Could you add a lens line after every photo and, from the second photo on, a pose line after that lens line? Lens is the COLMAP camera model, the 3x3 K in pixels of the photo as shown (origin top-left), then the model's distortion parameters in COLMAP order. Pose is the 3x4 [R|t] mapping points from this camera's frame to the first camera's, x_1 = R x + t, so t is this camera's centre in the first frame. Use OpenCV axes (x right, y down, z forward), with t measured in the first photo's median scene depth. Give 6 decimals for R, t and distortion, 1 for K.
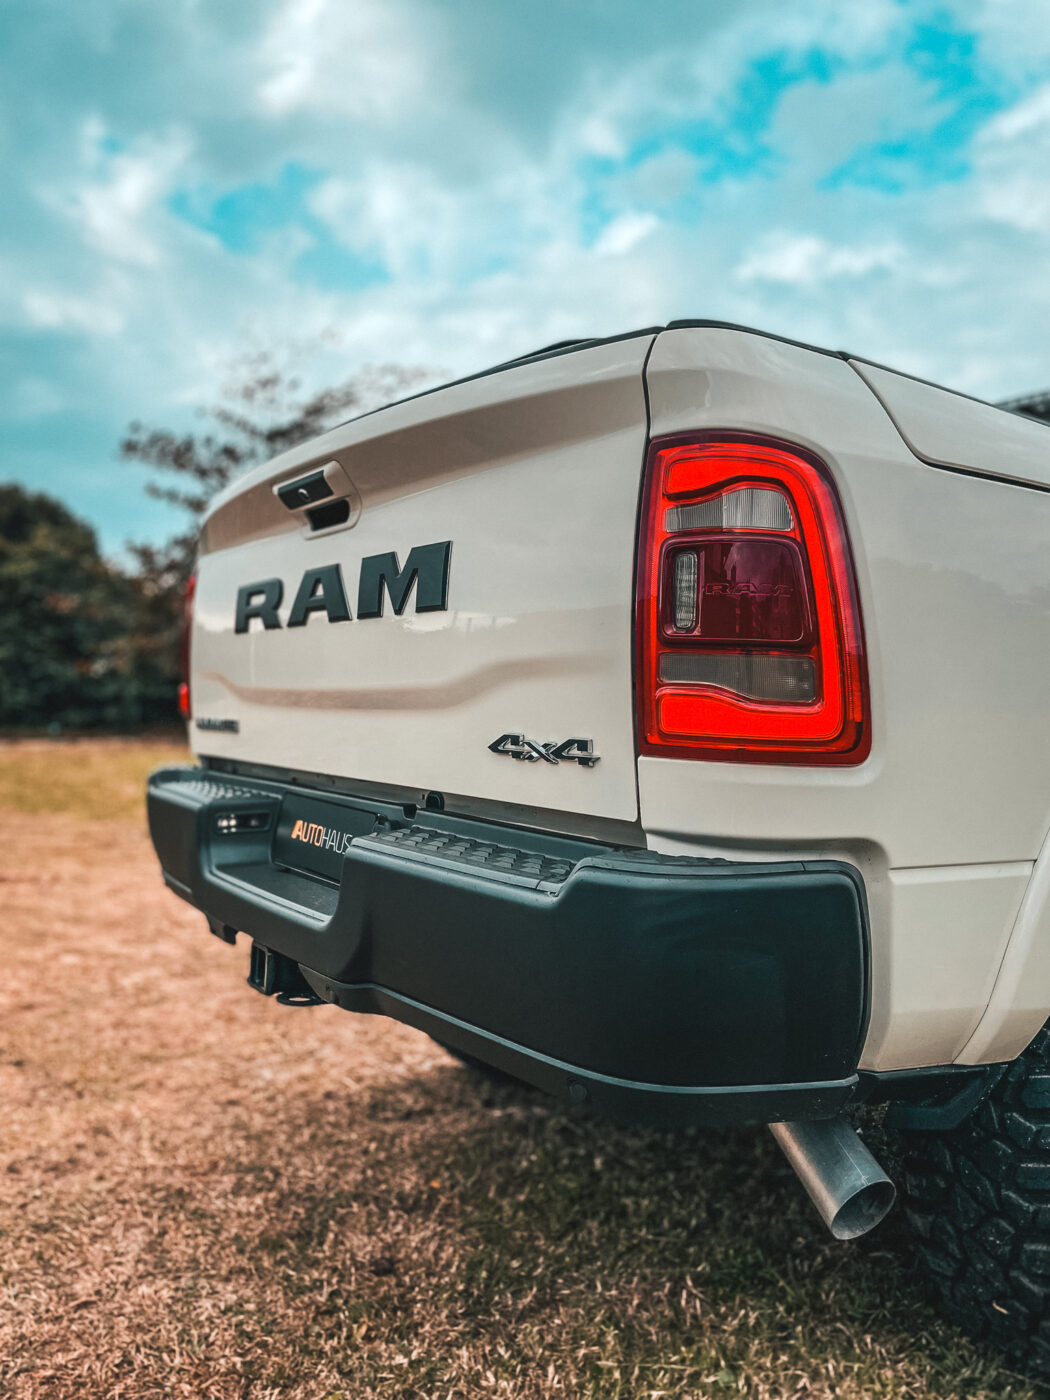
lens RADIAL K [[1078.6, 0, 525.0], [0, 1078.6, 700.0], [0, 0, 1]] dist [-0.010976, -0.003644]
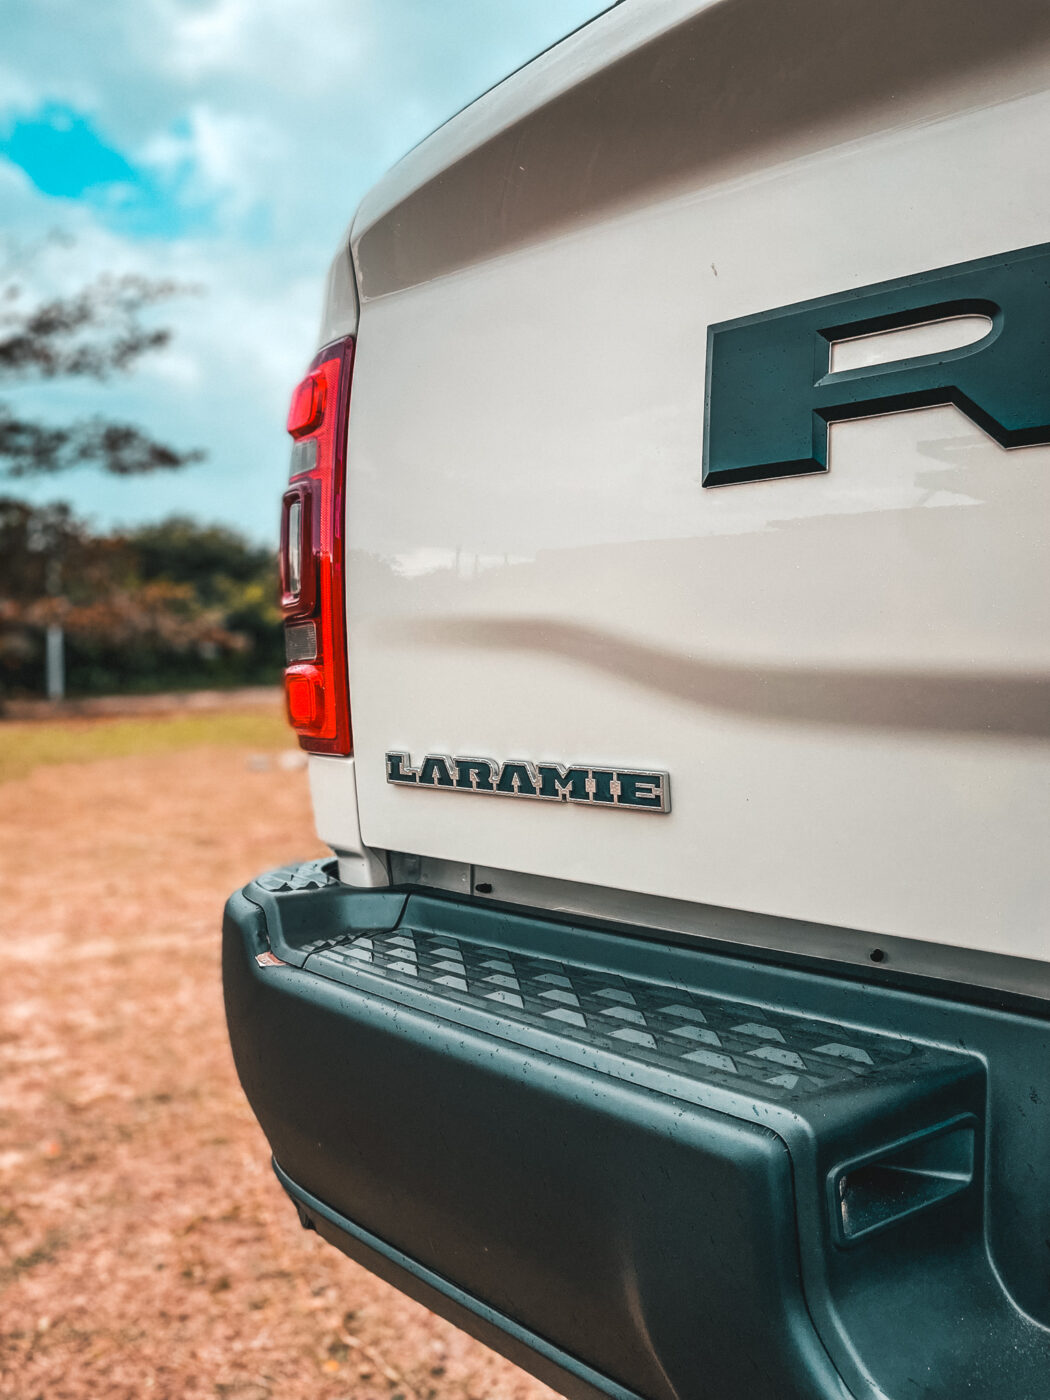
lens RADIAL K [[1078.6, 0, 525.0], [0, 1078.6, 700.0], [0, 0, 1]] dist [-0.010976, -0.003644]
pose [[0.969762, -0.031248, 0.242046, -0.607005], [0.021035, 0.998781, 0.044665, -0.026978], [-0.243146, -0.038223, 0.969236, 1.131979]]
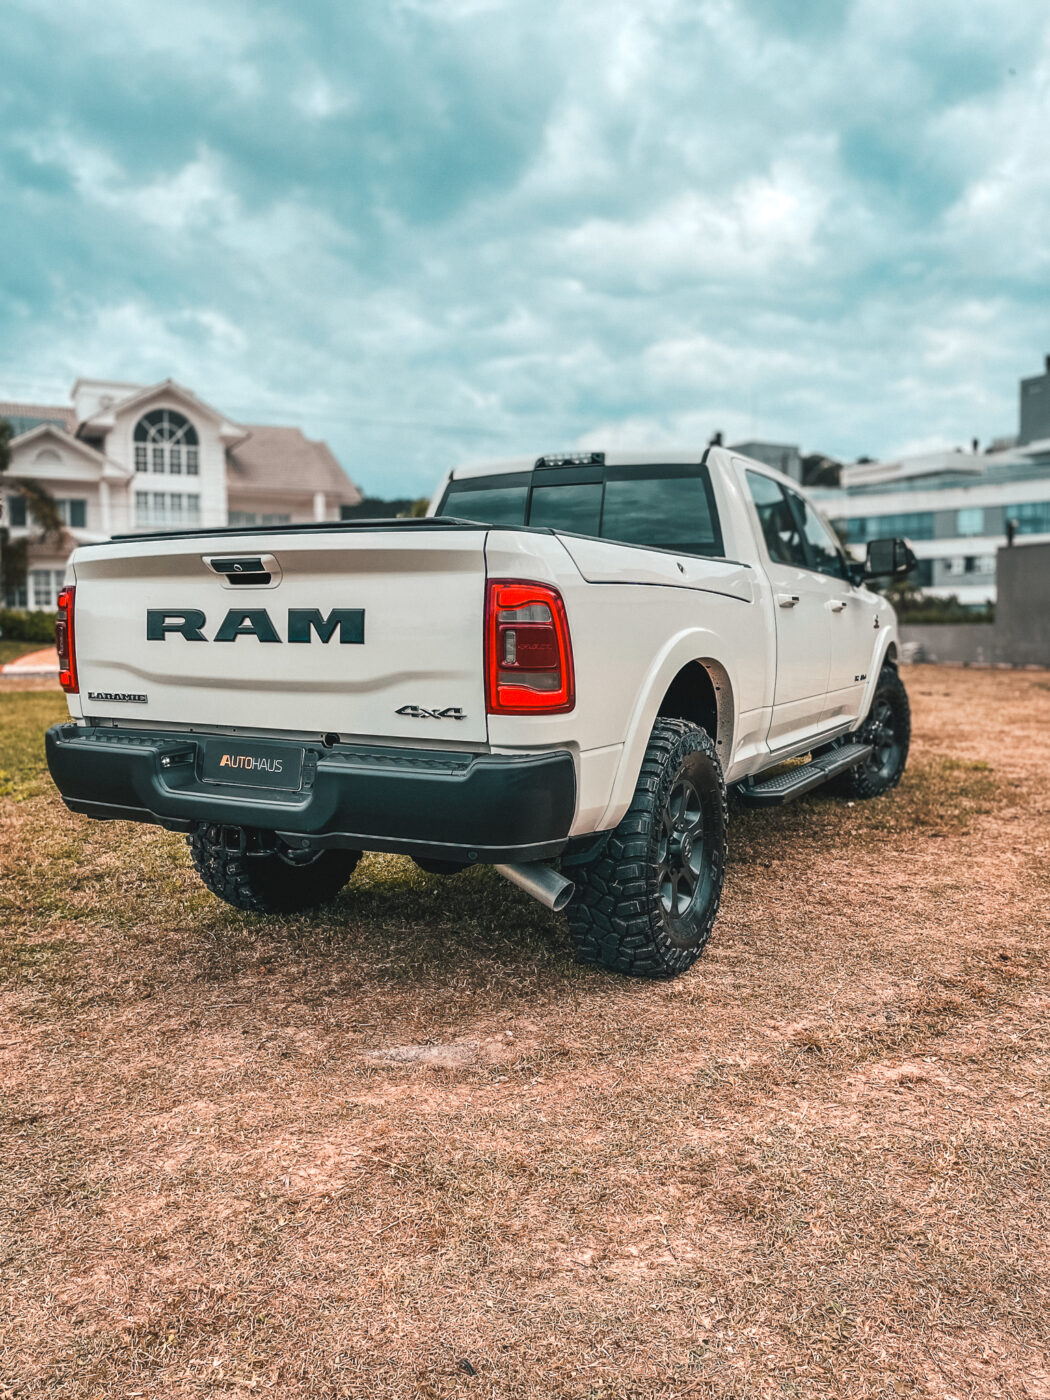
lens RADIAL K [[1078.6, 0, 525.0], [0, 1078.6, 700.0], [0, 0, 1]] dist [-0.010976, -0.003644]
pose [[0.889297, -0.077860, 0.450654, -0.763744], [0.028617, 0.992944, 0.115081, -0.215216], [-0.456434, -0.089445, 0.885250, -0.970709]]
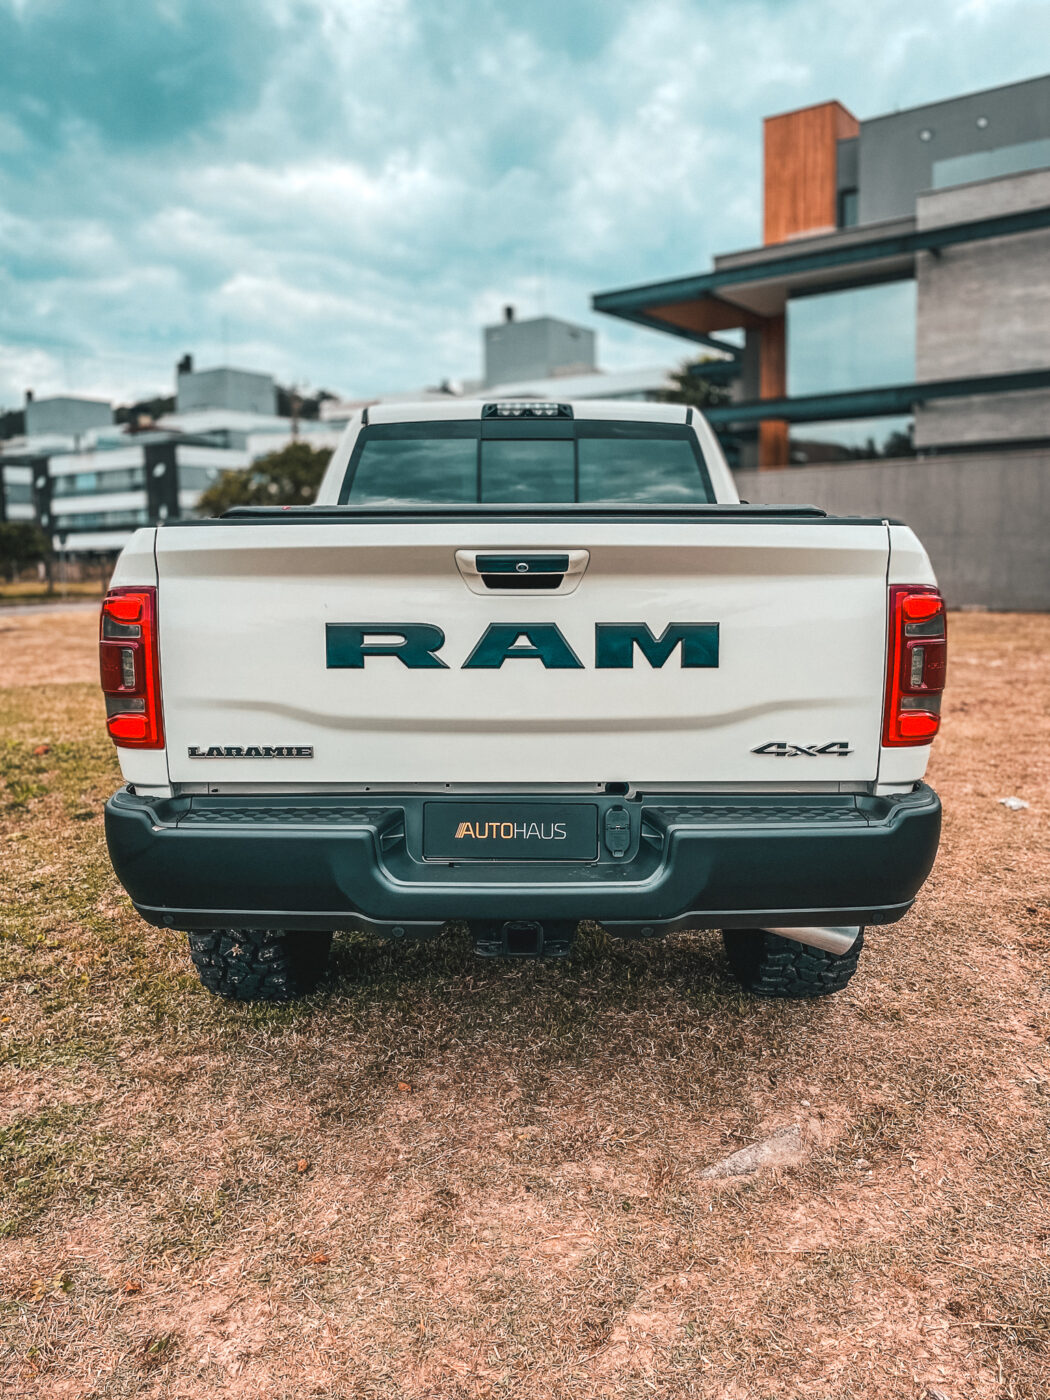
lens RADIAL K [[1078.6, 0, 525.0], [0, 1078.6, 700.0], [0, 0, 1]] dist [-0.010976, -0.003644]
pose [[0.571114, -0.159947, 0.805137, -1.580165], [0.011057, 0.982243, 0.187287, -0.352483], [-0.820796, -0.098059, 0.562741, 0.380582]]
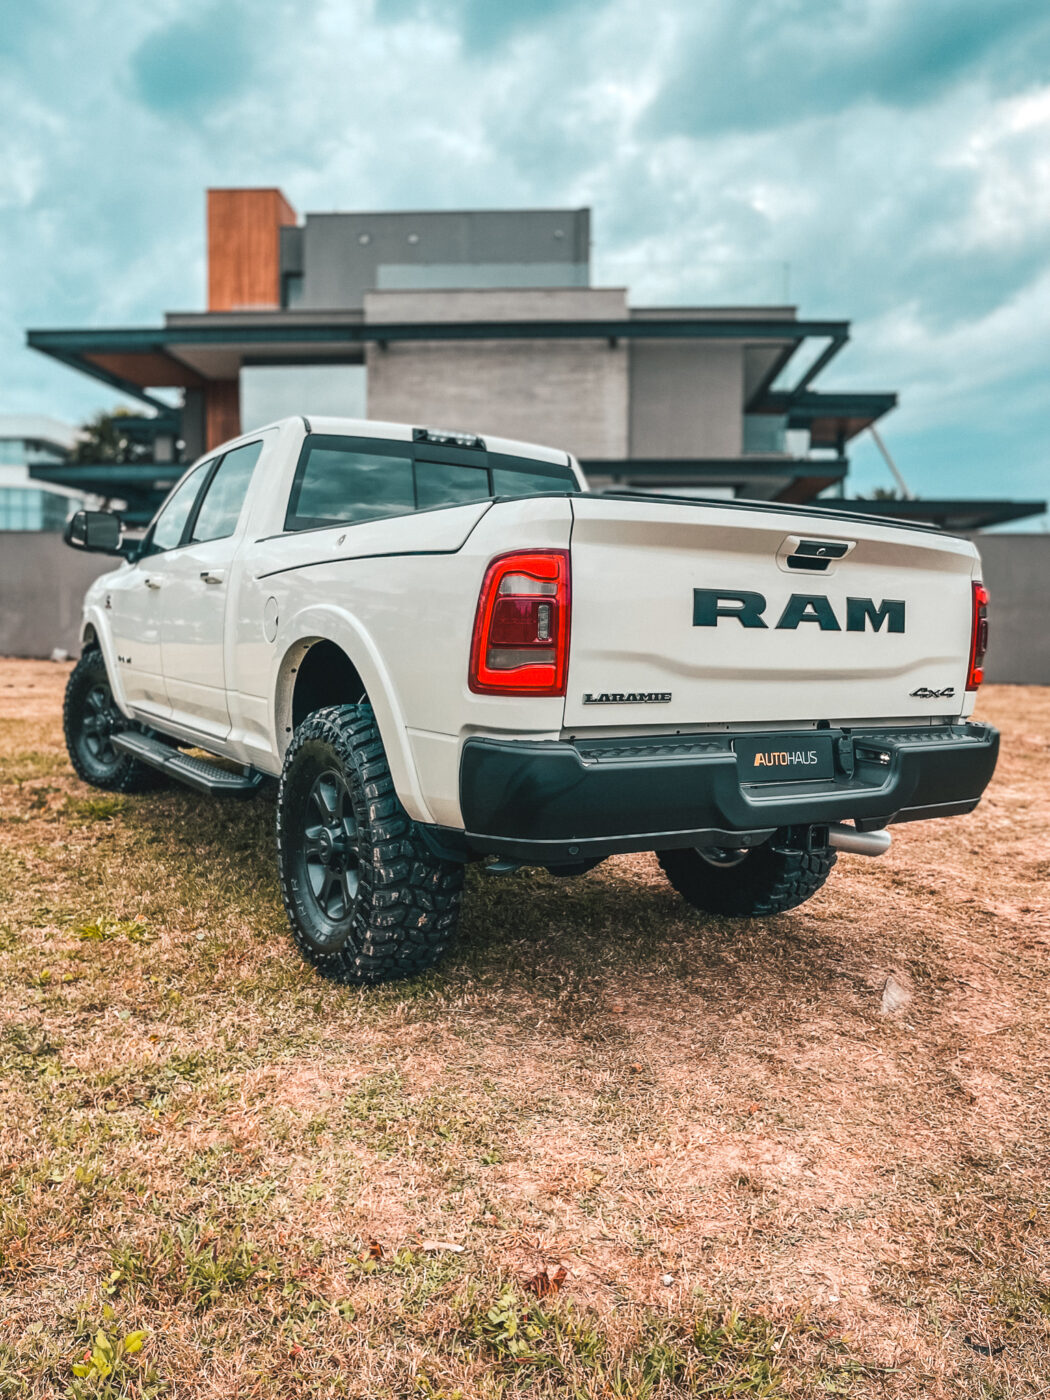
lens RADIAL K [[1092.7, 0, 518.8], [0, 1092.7, 701.1], [0, 0, 1]] dist [-0.025445, -0.004432]
pose [[0.043677, -0.111726, 0.992779, -2.452385], [-0.047479, 0.992372, 0.113769, -0.170912], [-0.997917, -0.052105, 0.038039, 1.798854]]
